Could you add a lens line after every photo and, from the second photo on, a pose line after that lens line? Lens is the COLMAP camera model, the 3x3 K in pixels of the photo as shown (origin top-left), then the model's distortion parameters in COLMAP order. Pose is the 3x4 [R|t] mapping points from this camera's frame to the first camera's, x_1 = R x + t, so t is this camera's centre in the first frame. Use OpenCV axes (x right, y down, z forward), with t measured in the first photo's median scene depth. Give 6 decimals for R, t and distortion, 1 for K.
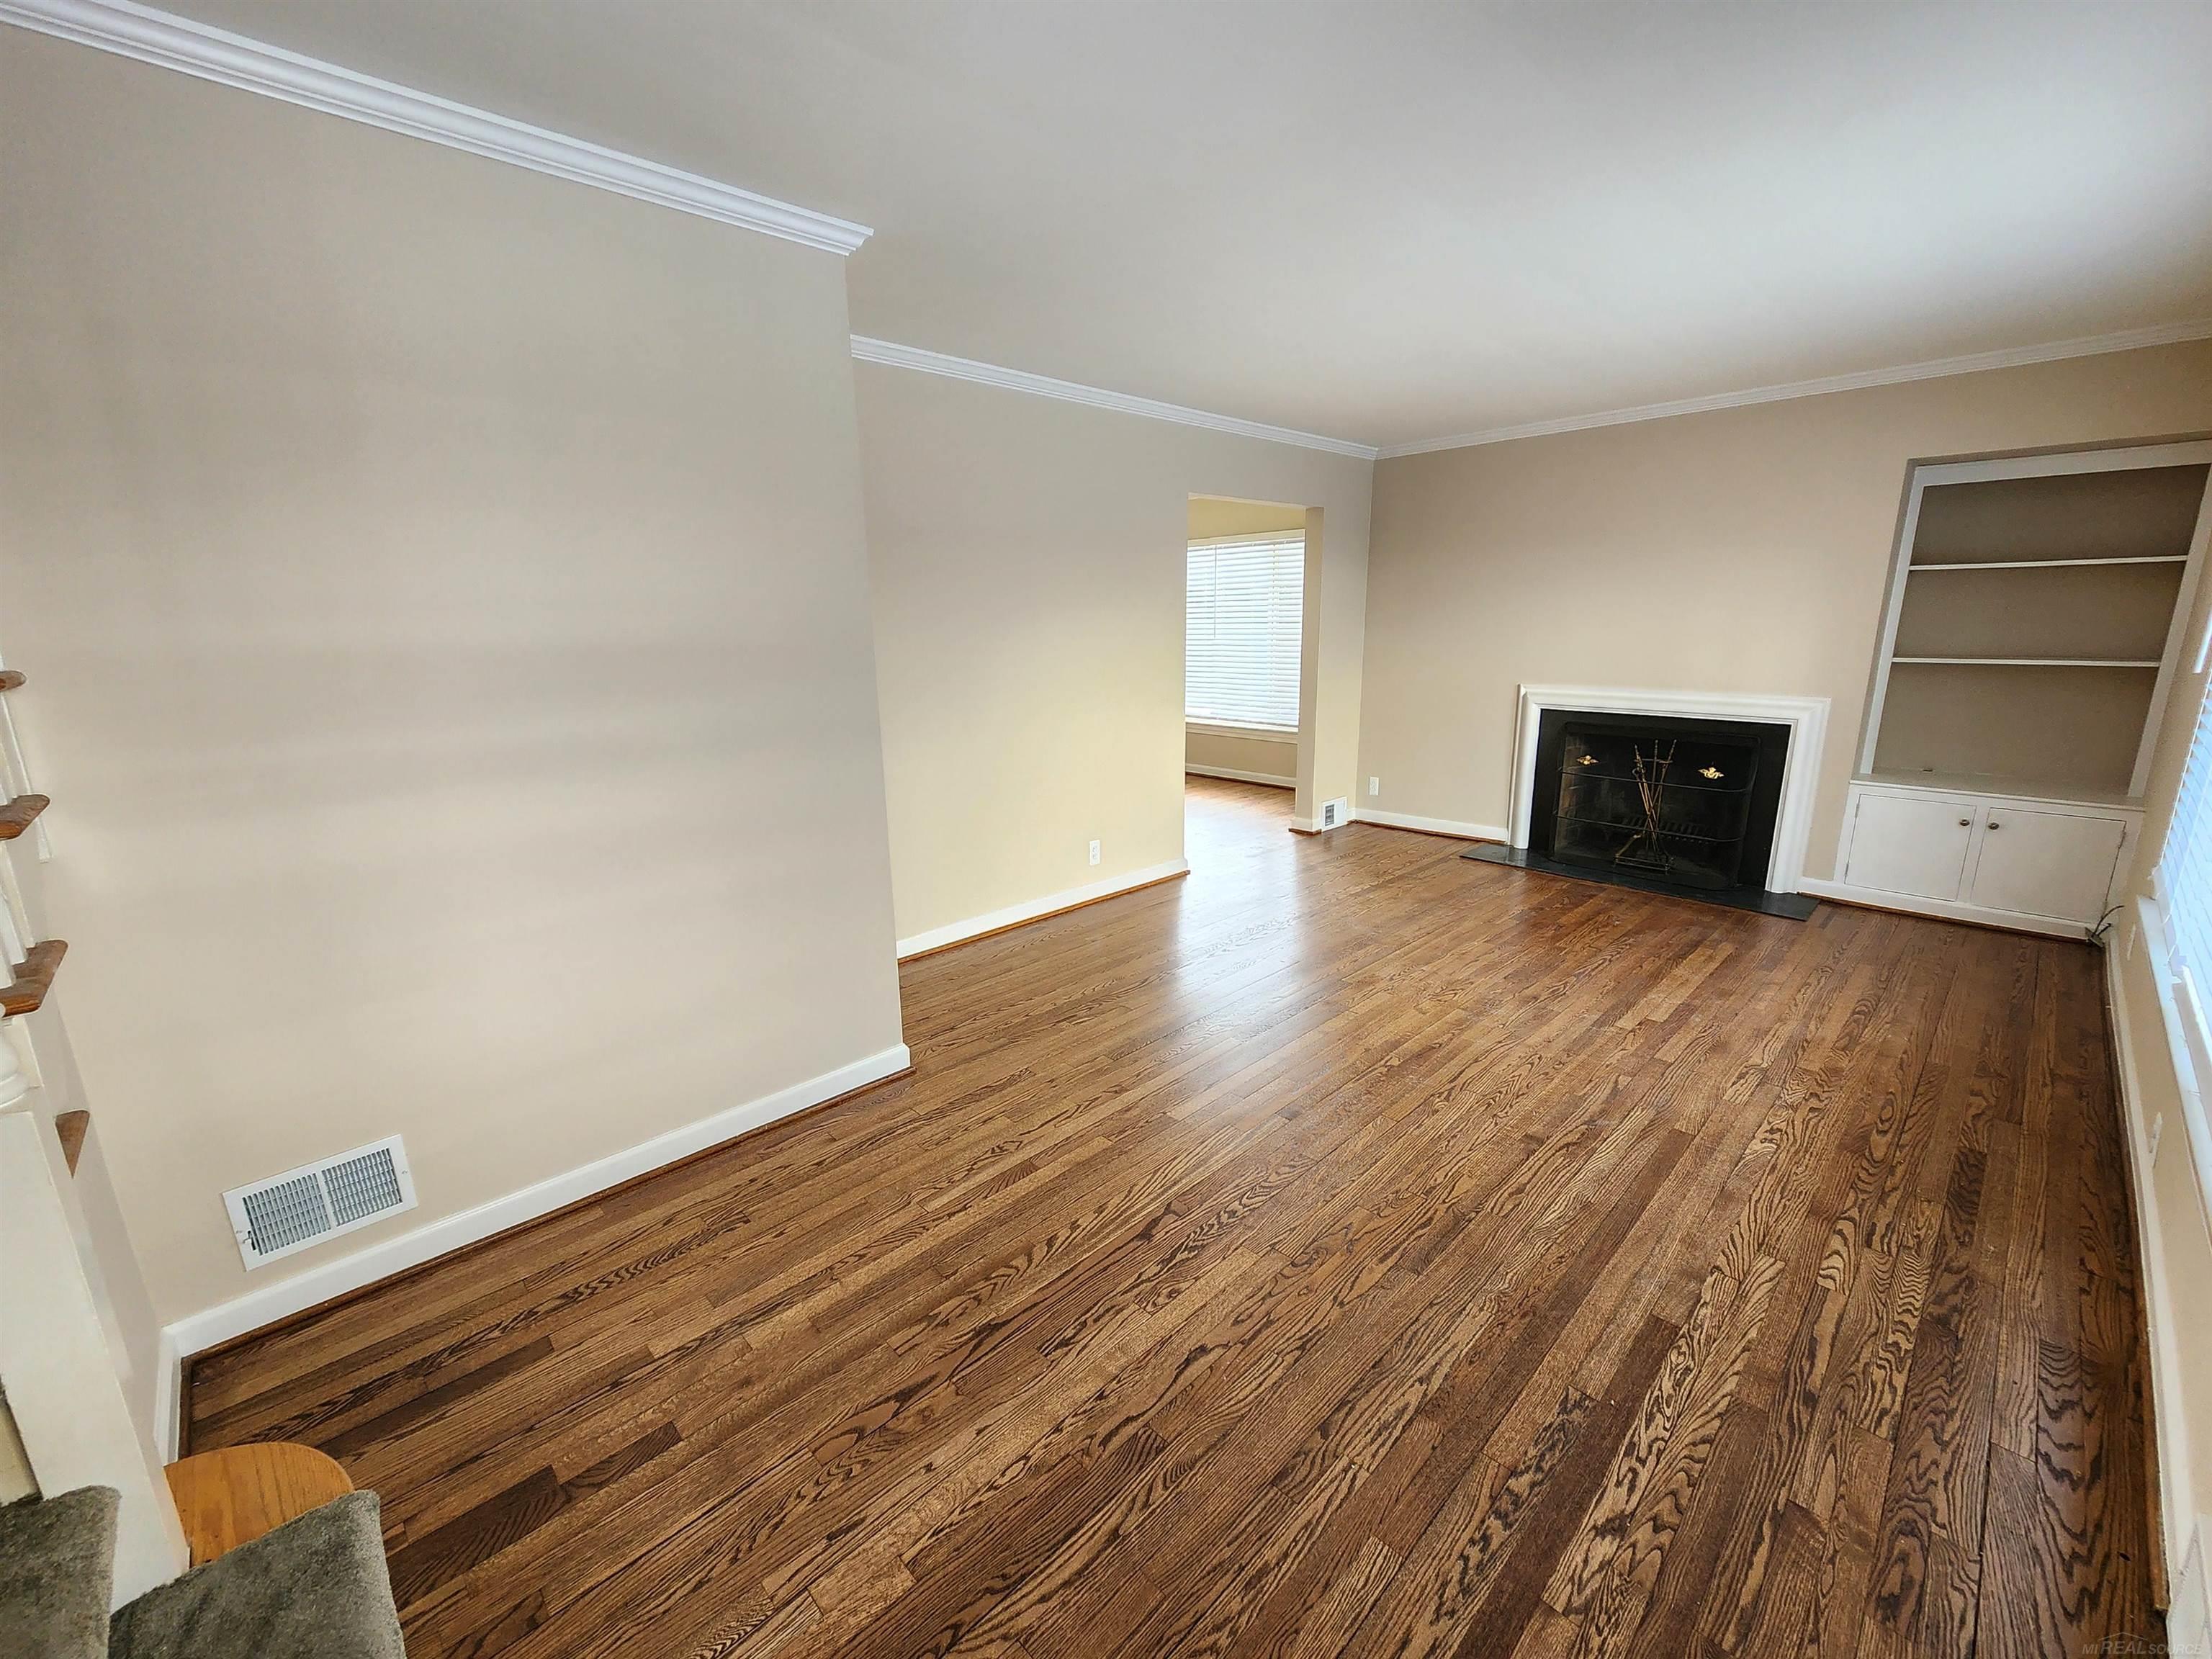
lens RADIAL K [[900.4, 0, 1113.4], [0, 900.4, 835.7], [0, 0, 1]] dist [-0.000047, 0.001194]
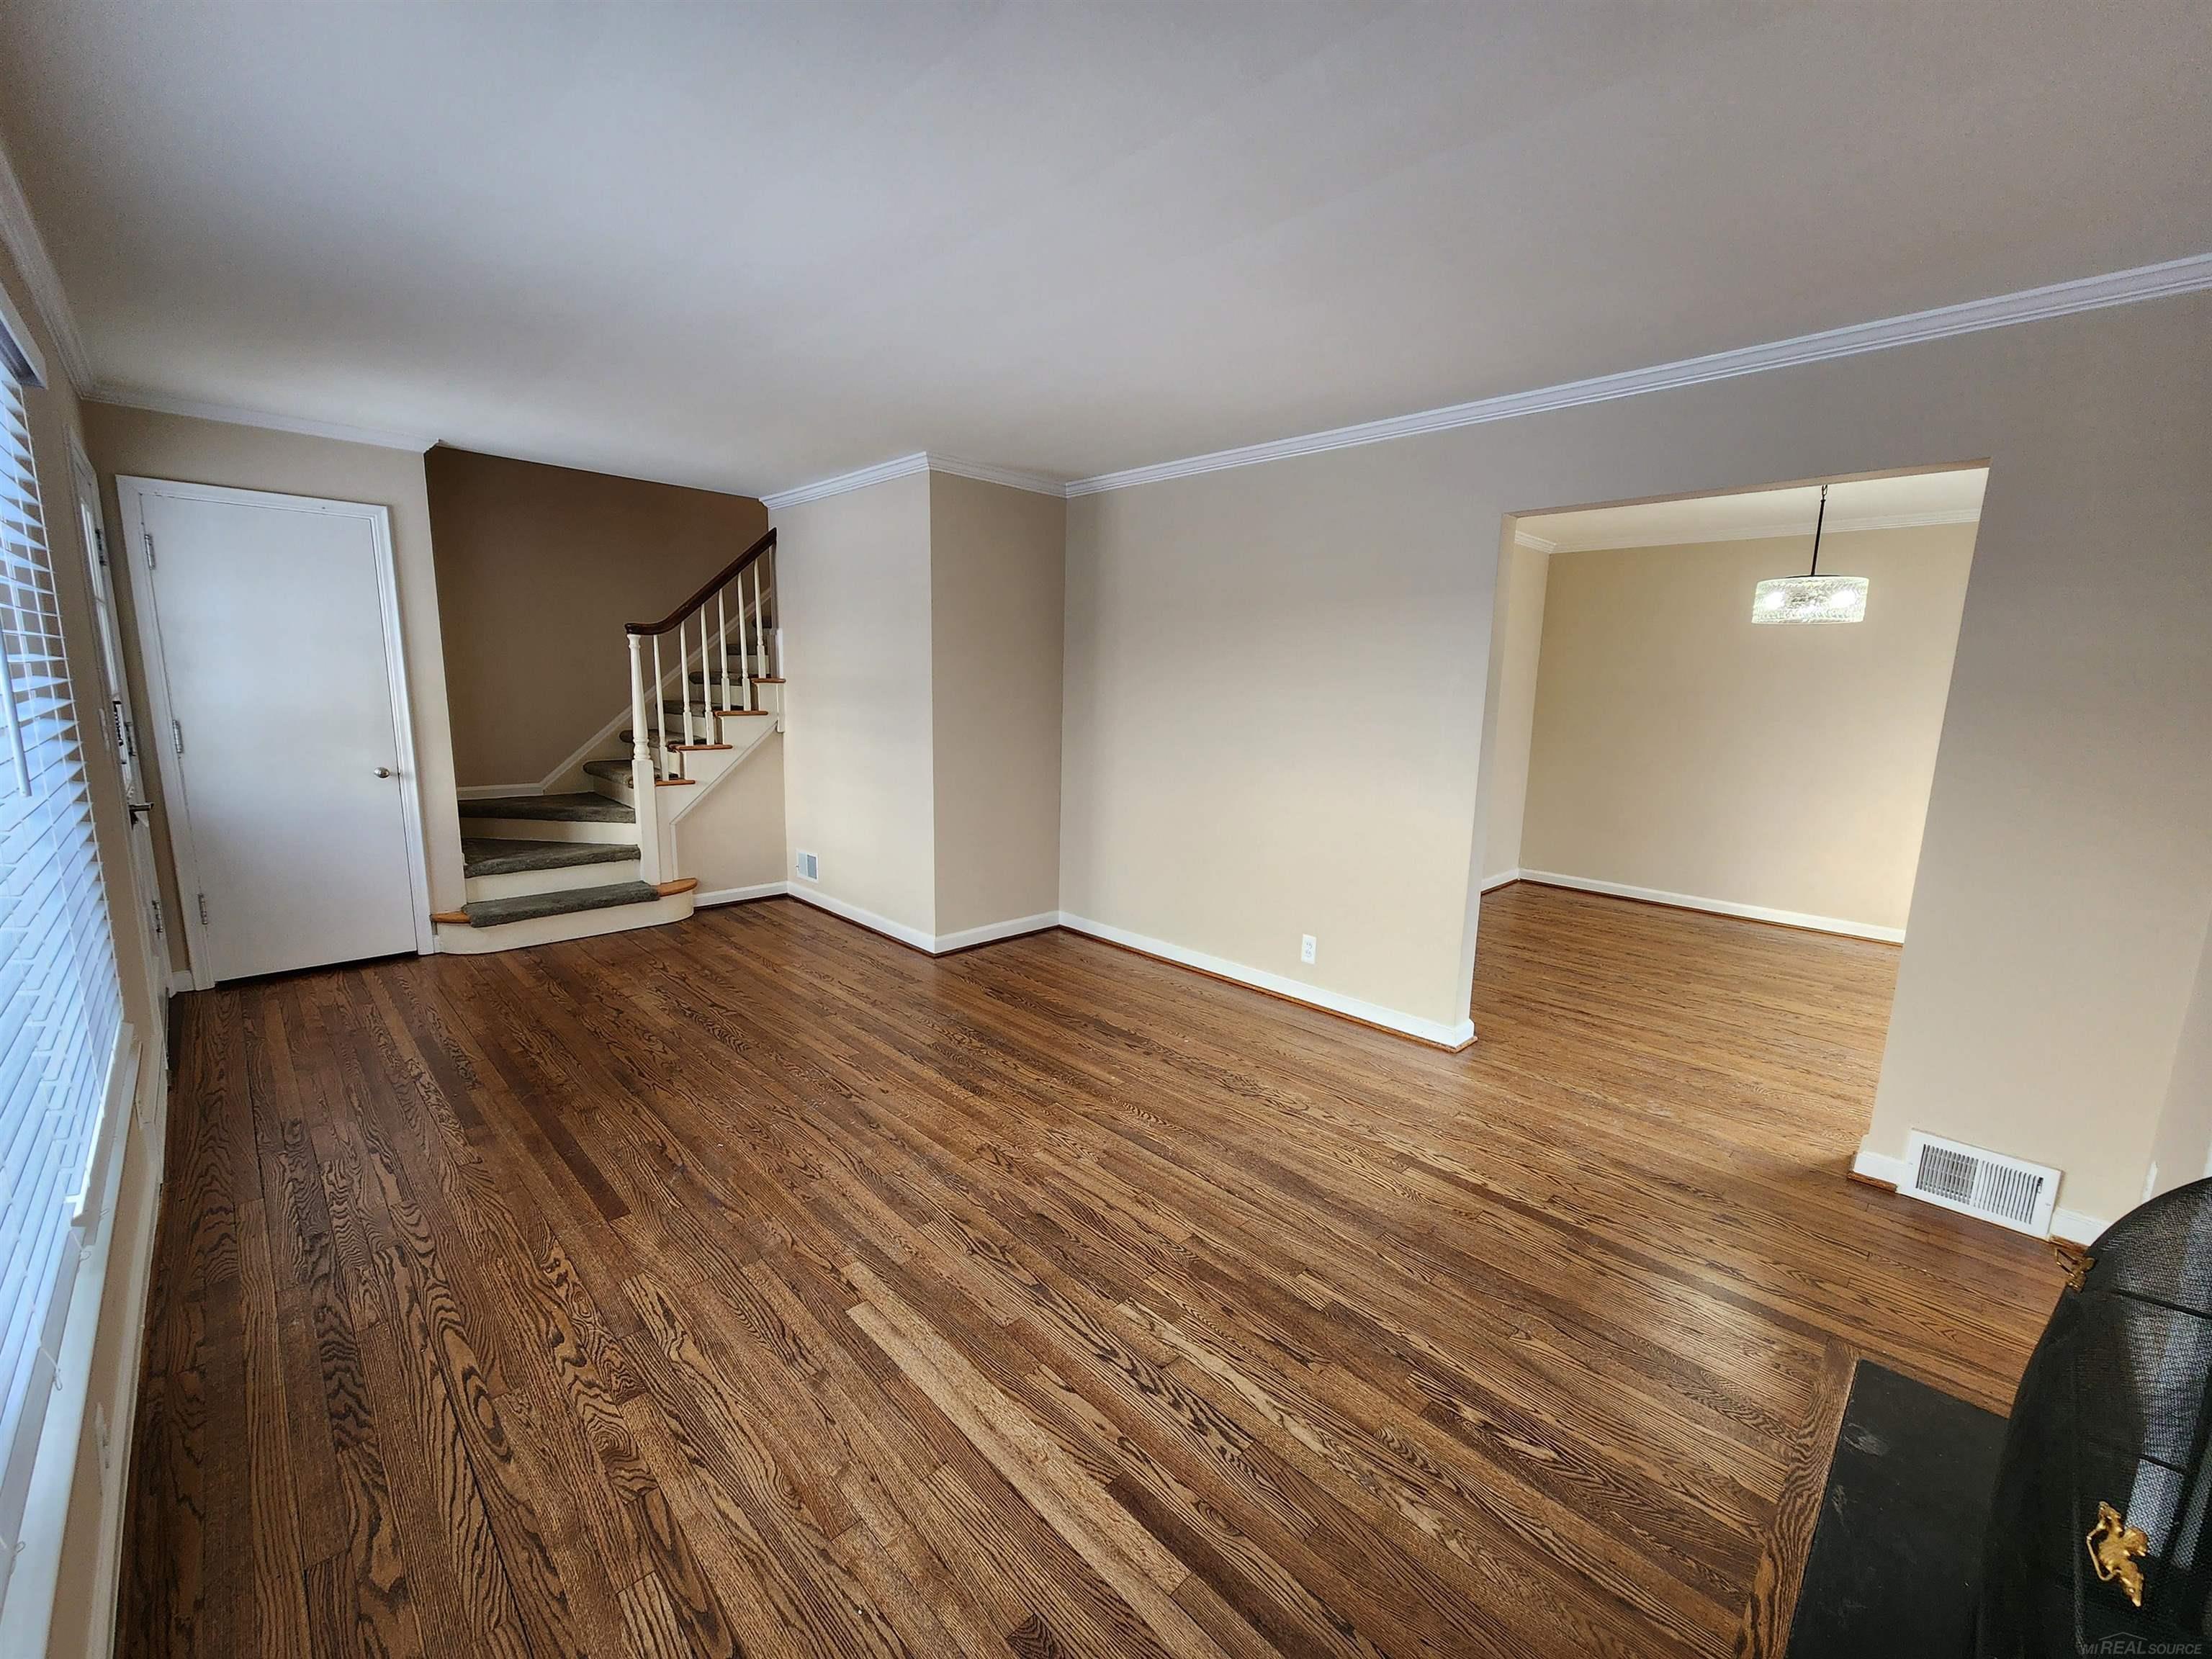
lens RADIAL K [[895.1, 0, 1106.0], [0, 895.1, 829.5], [0, 0, 1]] dist [0.001205, -0.000340]
pose [[0.006808, 0.178763, -0.983869, 1.061791], [-0.263914, 0.949328, 0.170661, -0.245060], [0.964522, 0.258495, 0.053641, 0.959087]]
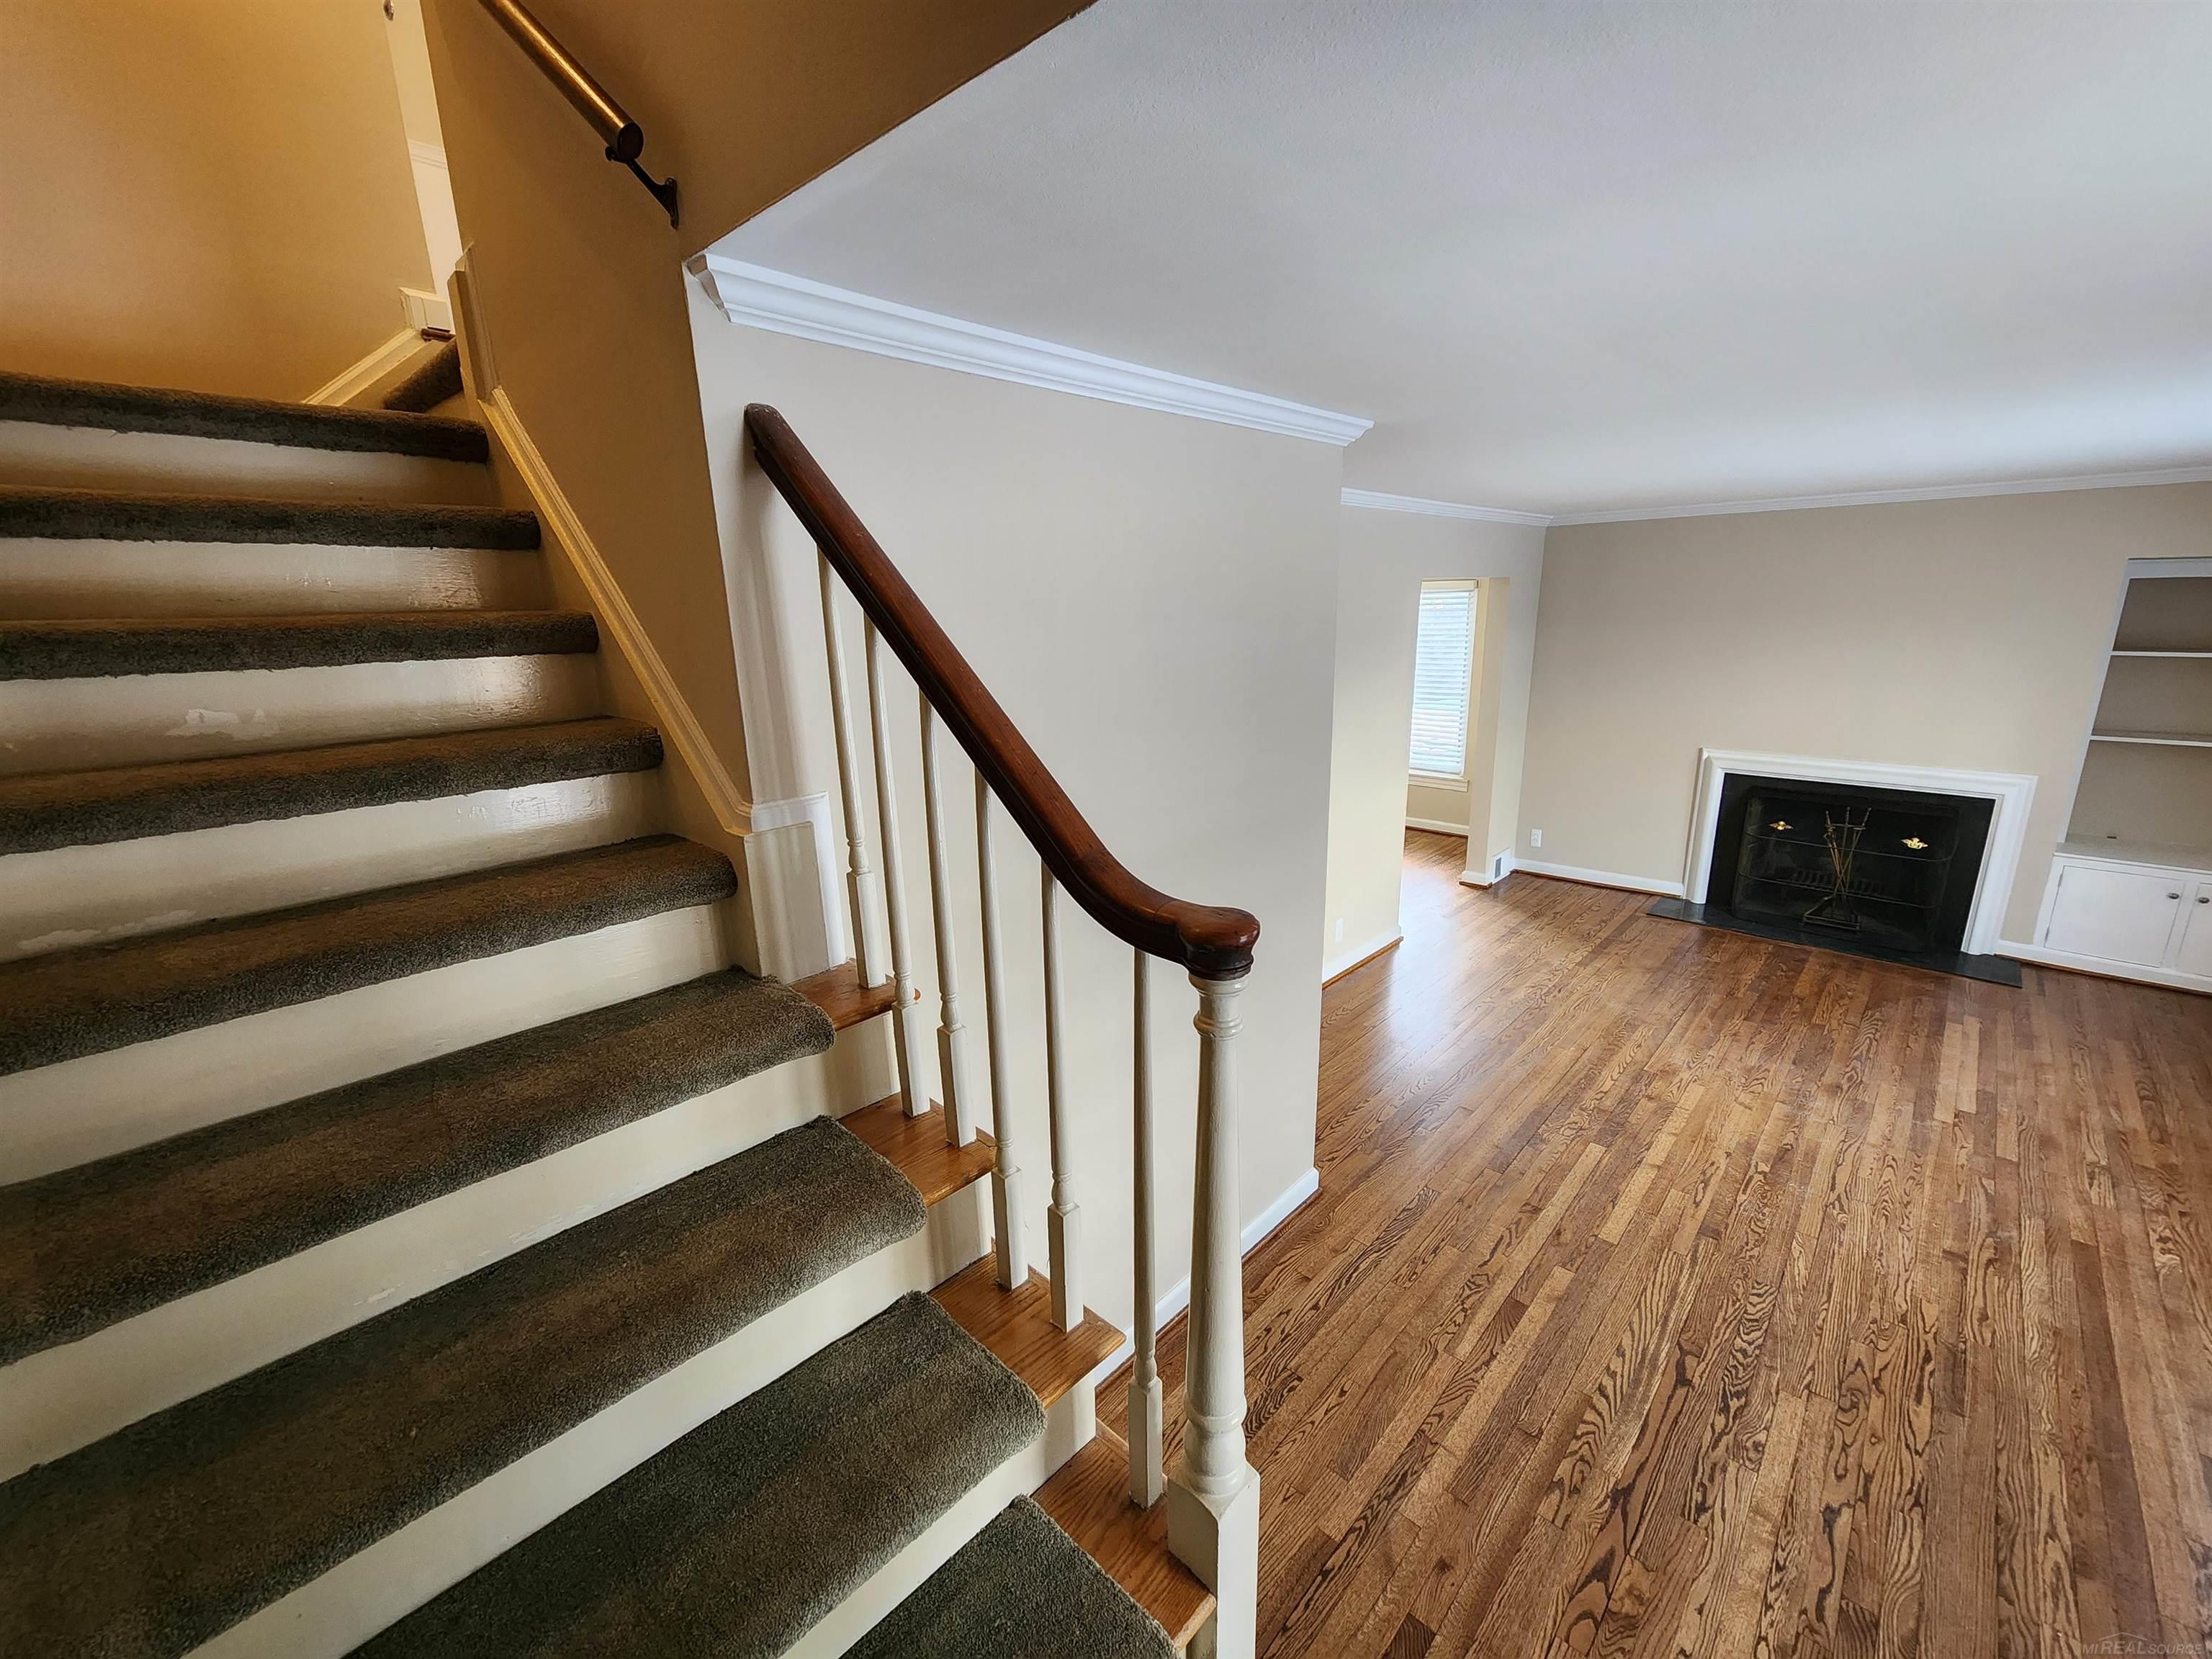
lens RADIAL K [[900.4, 0, 1113.4], [0, 900.4, 835.7], [0, 0, 1]] dist [-0.000047, 0.001194]
pose [[0.998960, -0.018297, 0.041768, -0.416246], [0.017564, 0.999686, 0.017860, -0.147219], [-0.042082, -0.017108, 0.998968, -0.023832]]
